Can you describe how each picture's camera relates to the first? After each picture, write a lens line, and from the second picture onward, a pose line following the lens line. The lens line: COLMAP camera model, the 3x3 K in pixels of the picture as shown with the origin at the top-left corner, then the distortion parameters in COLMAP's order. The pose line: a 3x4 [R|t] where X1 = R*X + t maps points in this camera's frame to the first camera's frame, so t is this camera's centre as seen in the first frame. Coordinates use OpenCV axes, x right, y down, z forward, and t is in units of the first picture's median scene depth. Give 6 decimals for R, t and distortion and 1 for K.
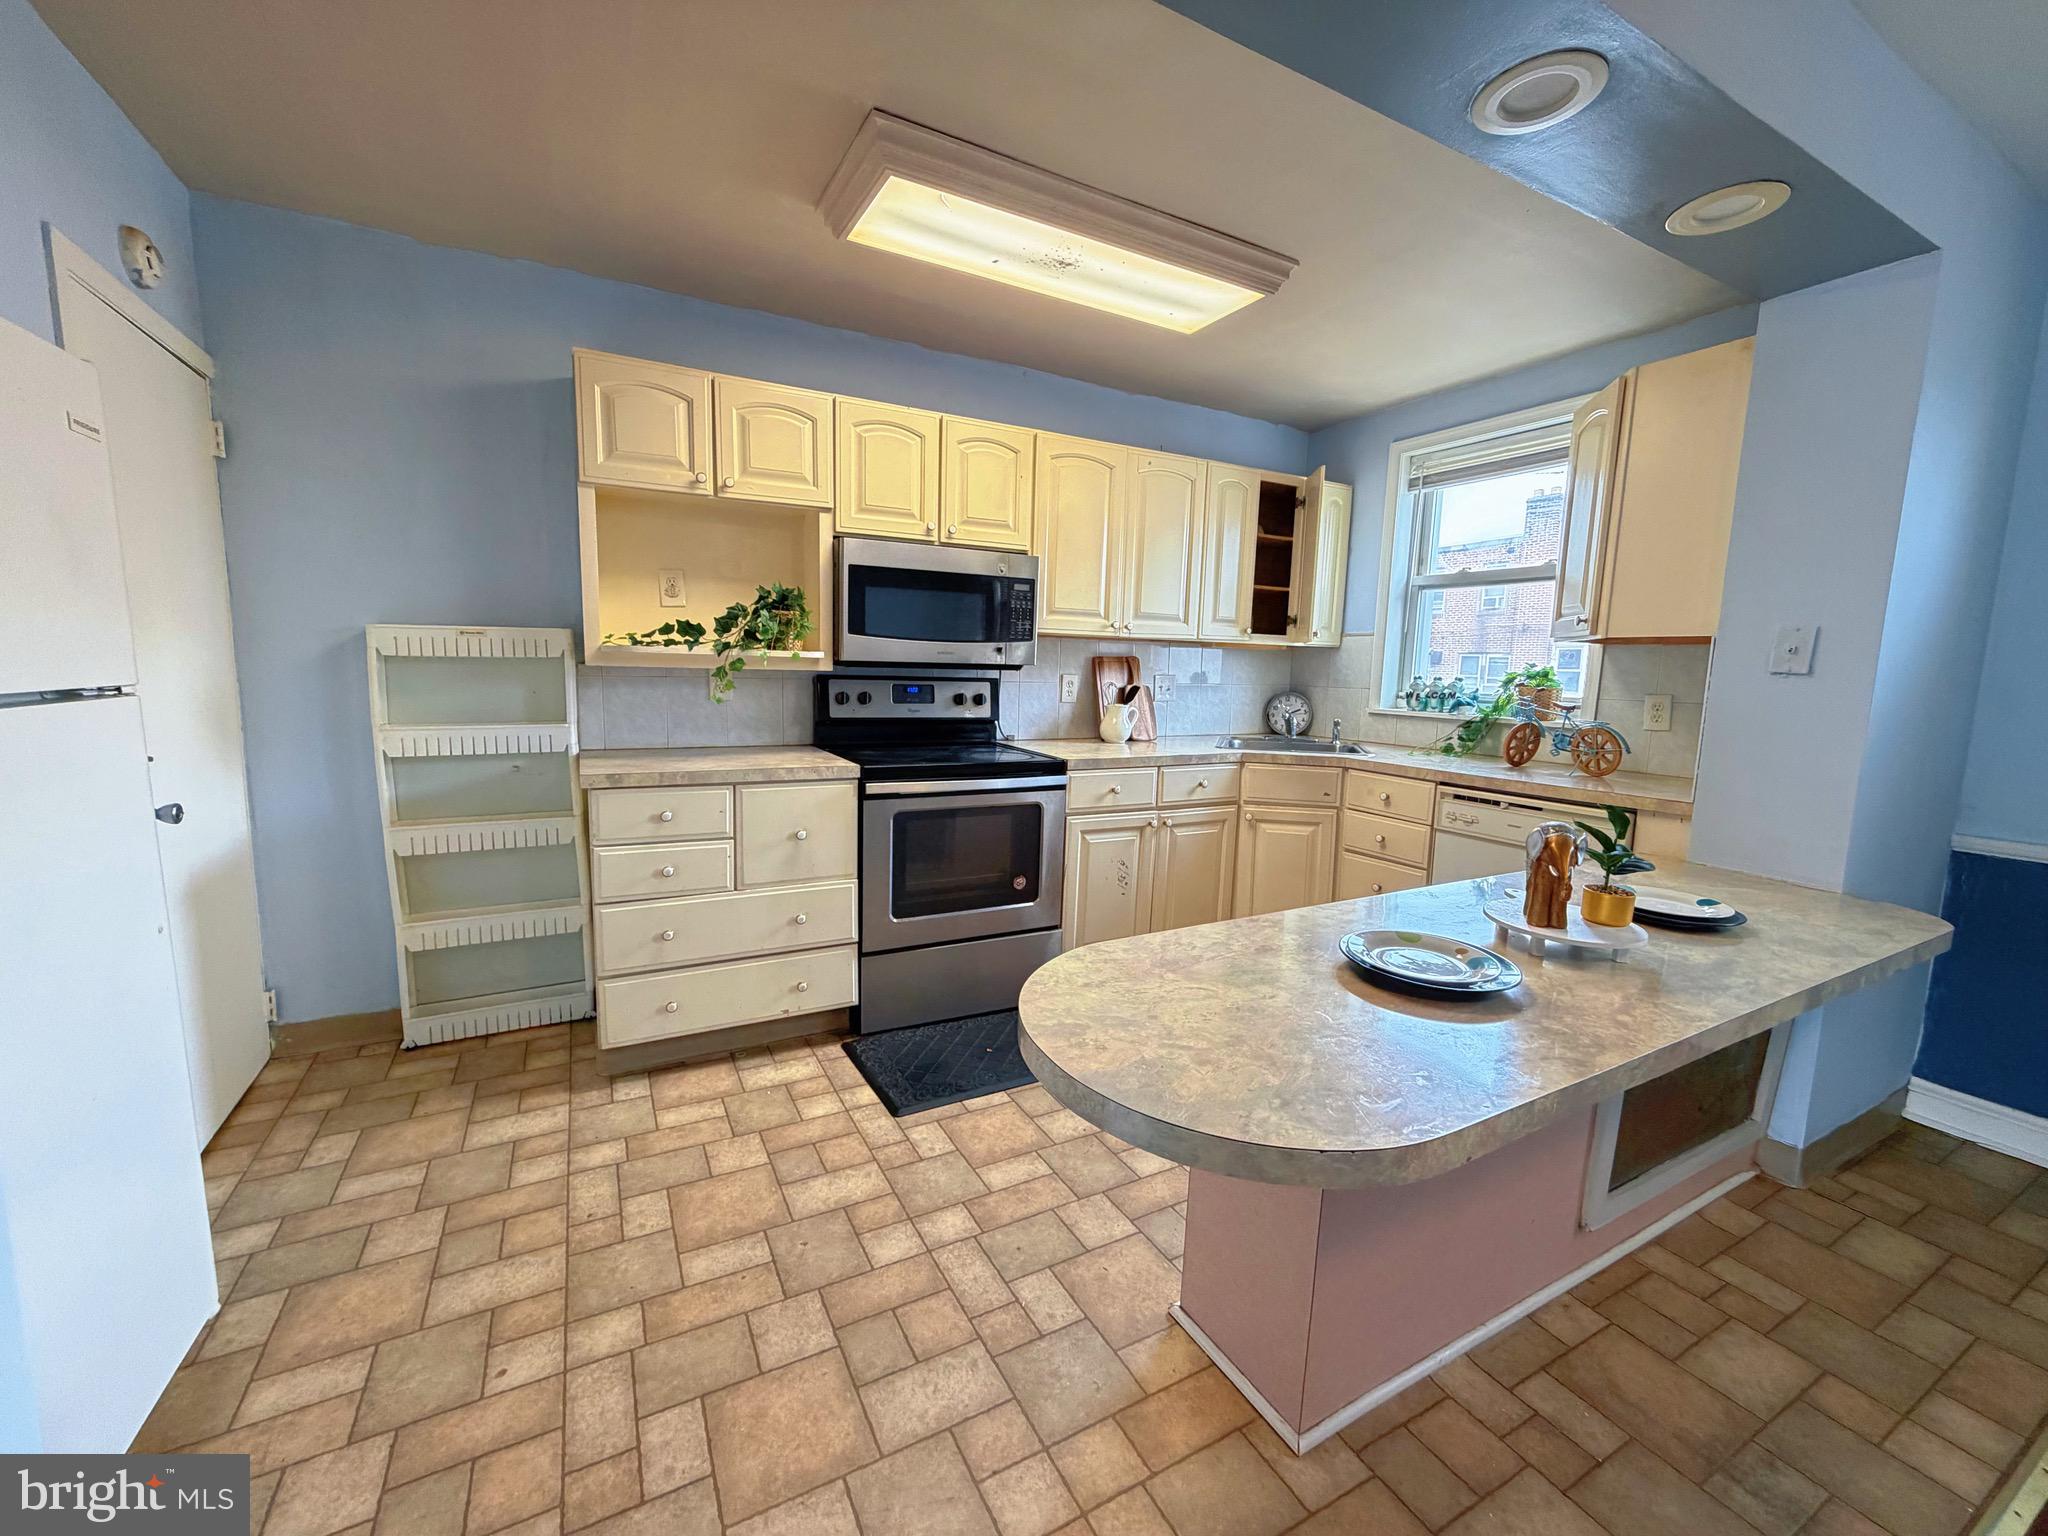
lens RADIAL K [[810.0, 0, 1010.2], [0, 810.0, 768.0], [0, 0, 1]] dist [0.000746, -0.000851]
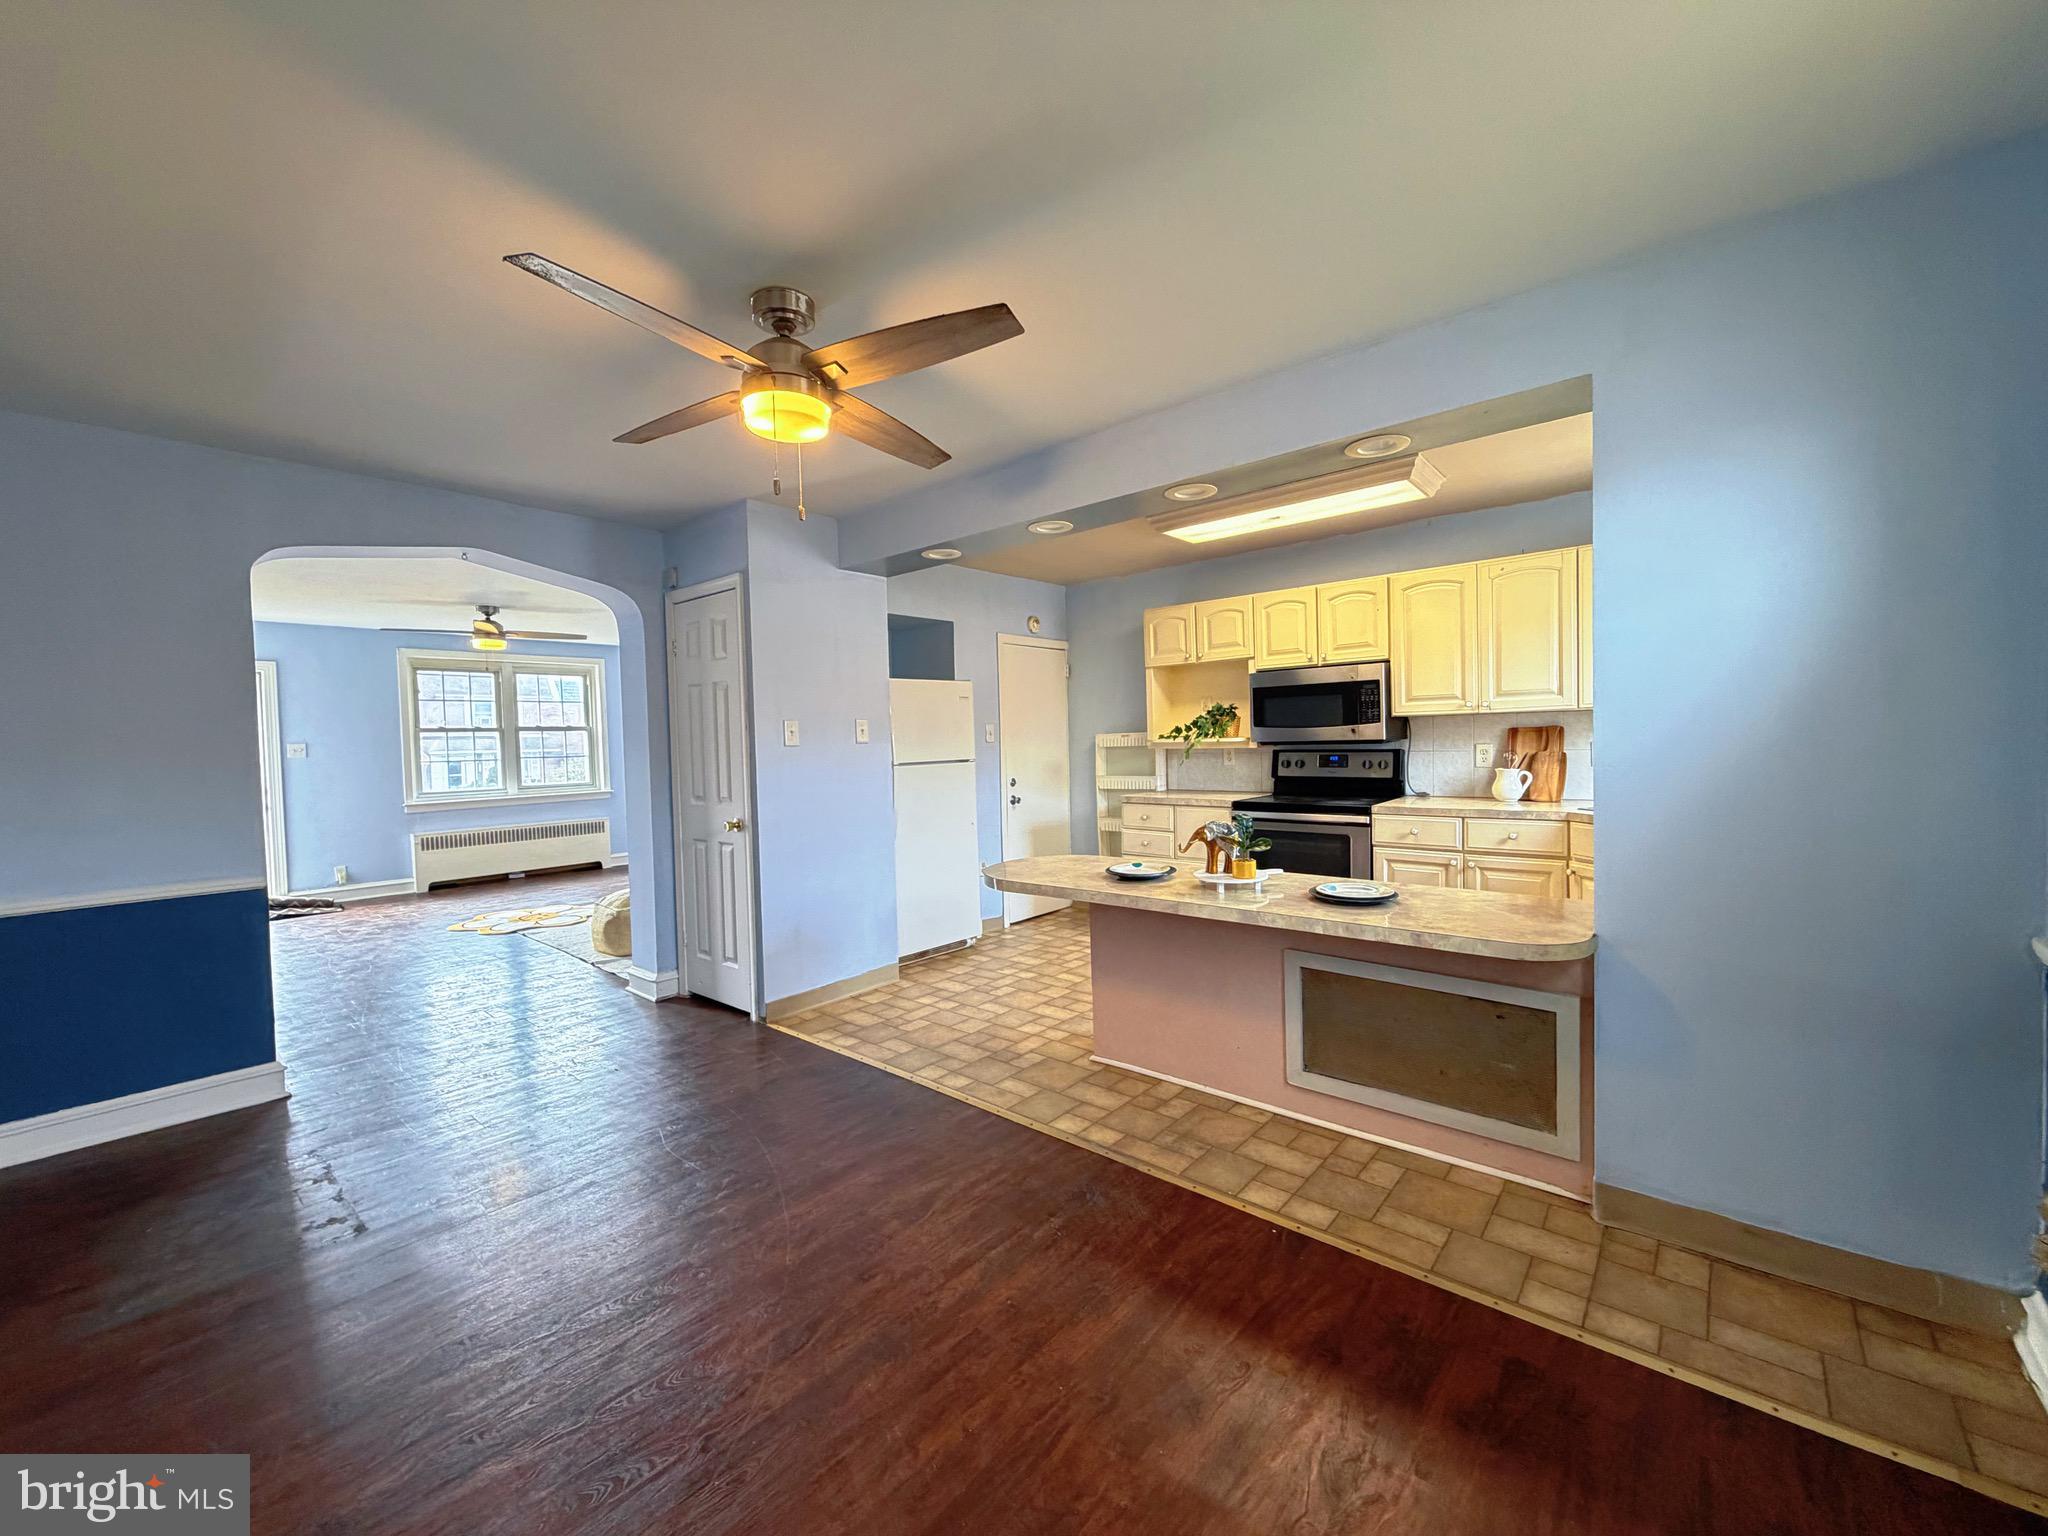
lens RADIAL K [[810.0, 0, 1015.4], [0, 810.0, 768.0], [0, 0, 1]] dist [0.000746, -0.000851]
pose [[0.359377, -0.002490, -0.933189, 1.359109], [-0.085917, 0.995661, -0.035744, 0.031857], [0.929229, 0.093022, 0.357603, -0.100729]]
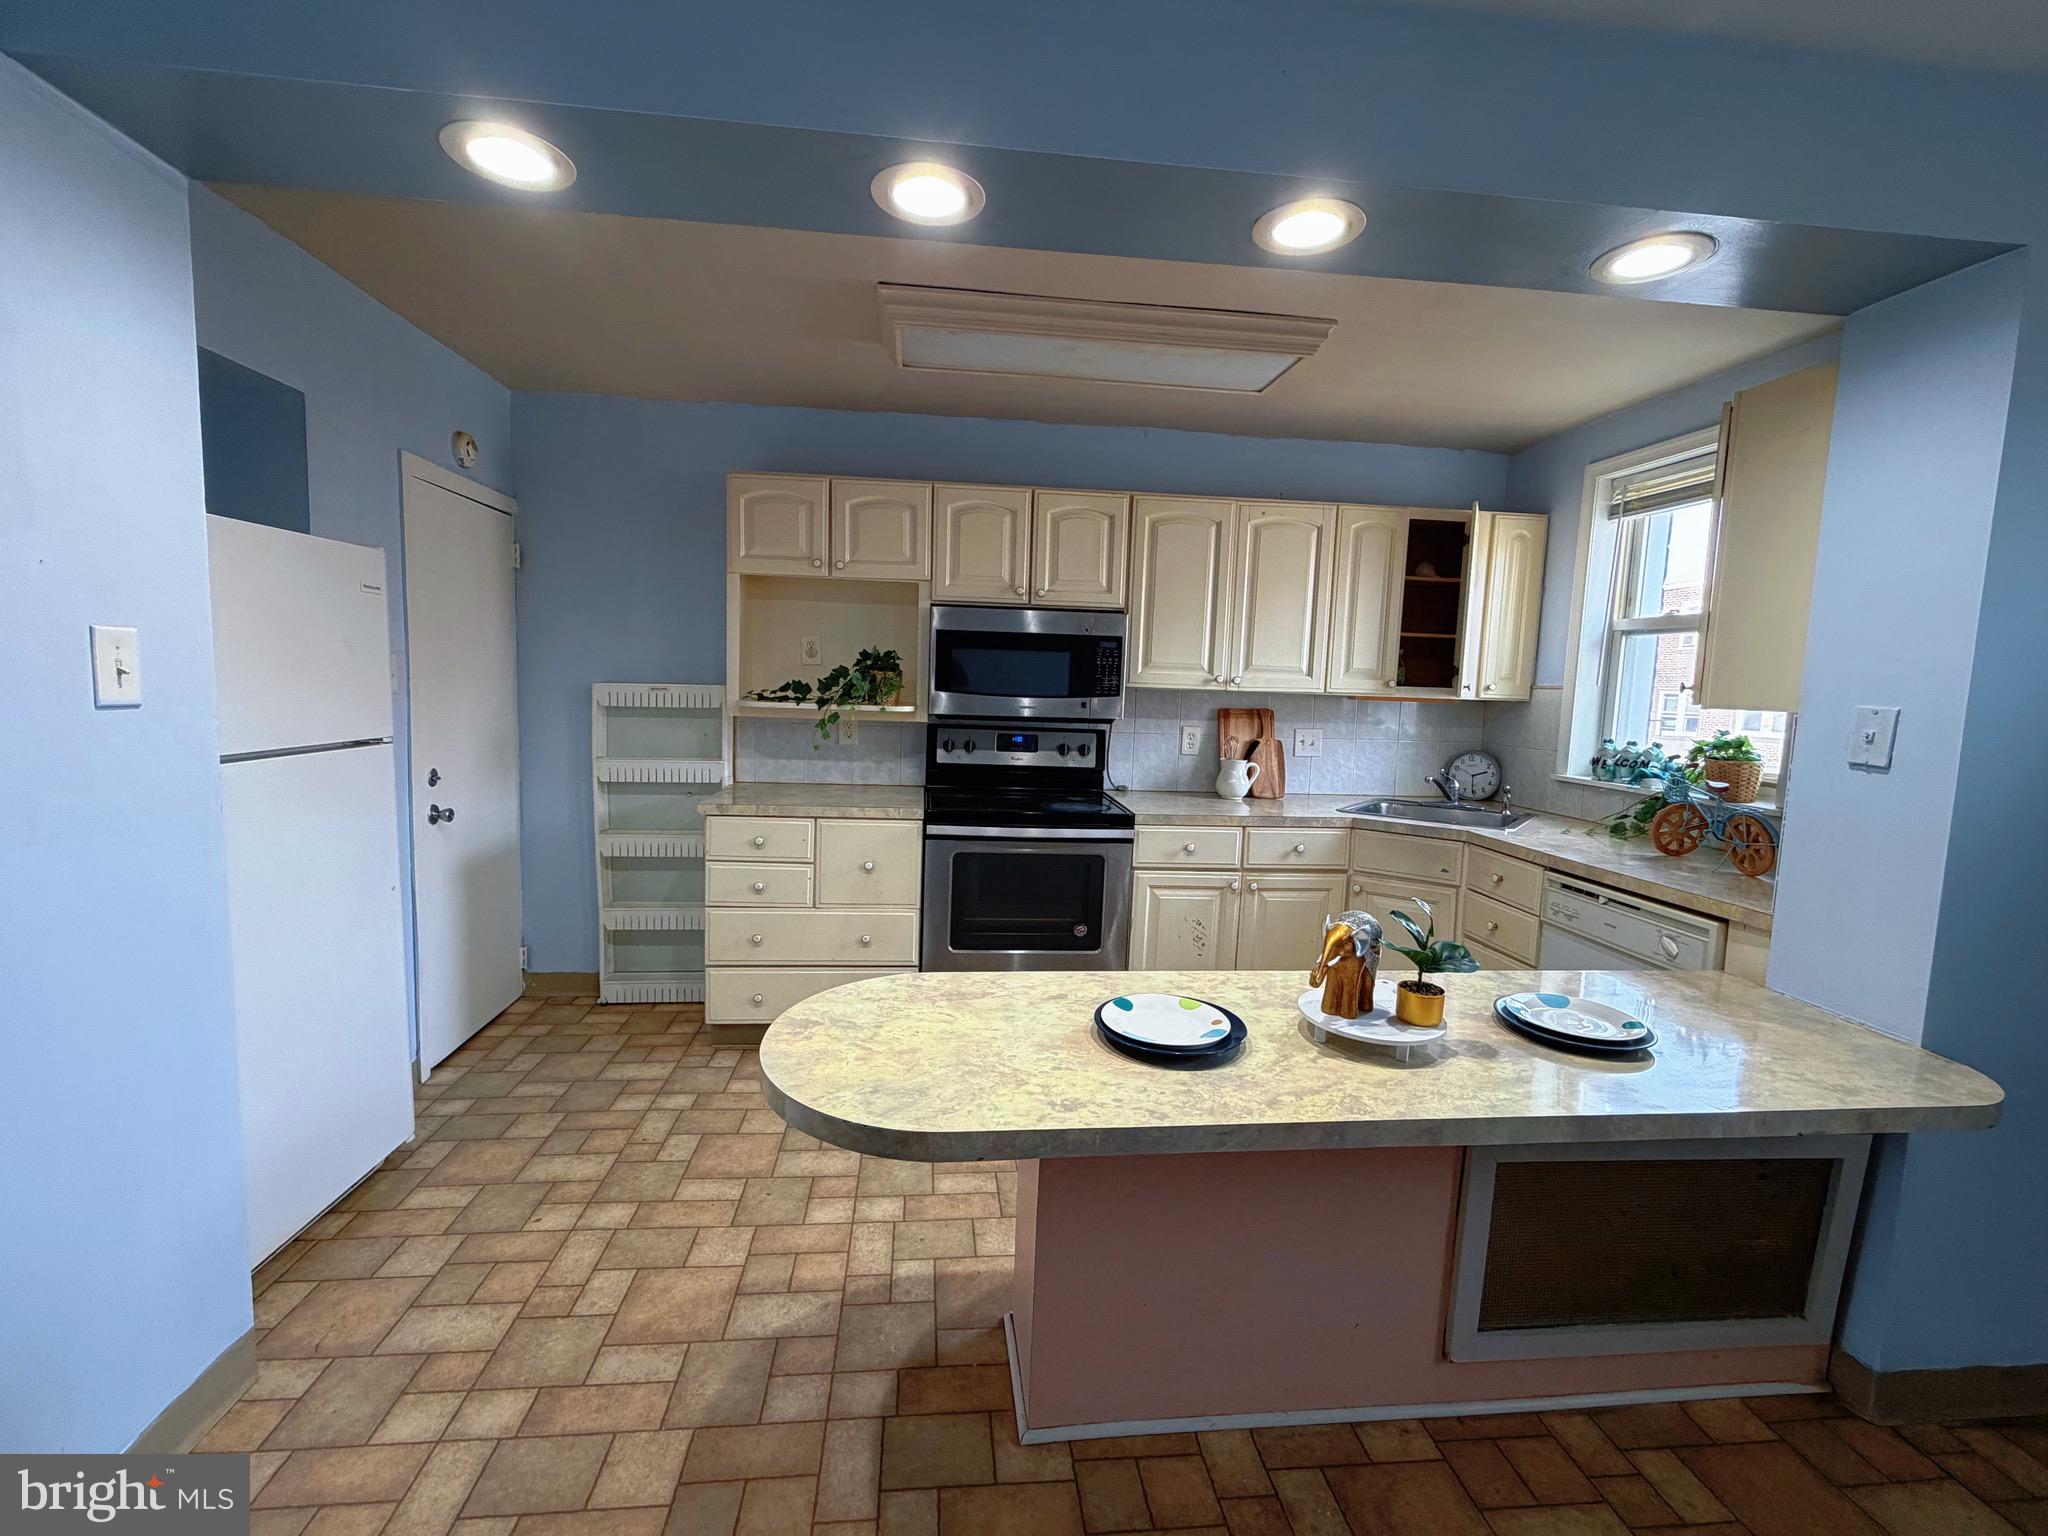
lens RADIAL K [[887.4, 0, 1018.2], [0, 887.4, 768.9], [0, 0, 1]] dist [-0.002079, 0.001373]
pose [[0.928225, 0.043333, -0.369487, 0.400861], [-0.057980, 0.997907, -0.028624, -0.031234], [0.367473, 0.047992, 0.928795, -0.104855]]
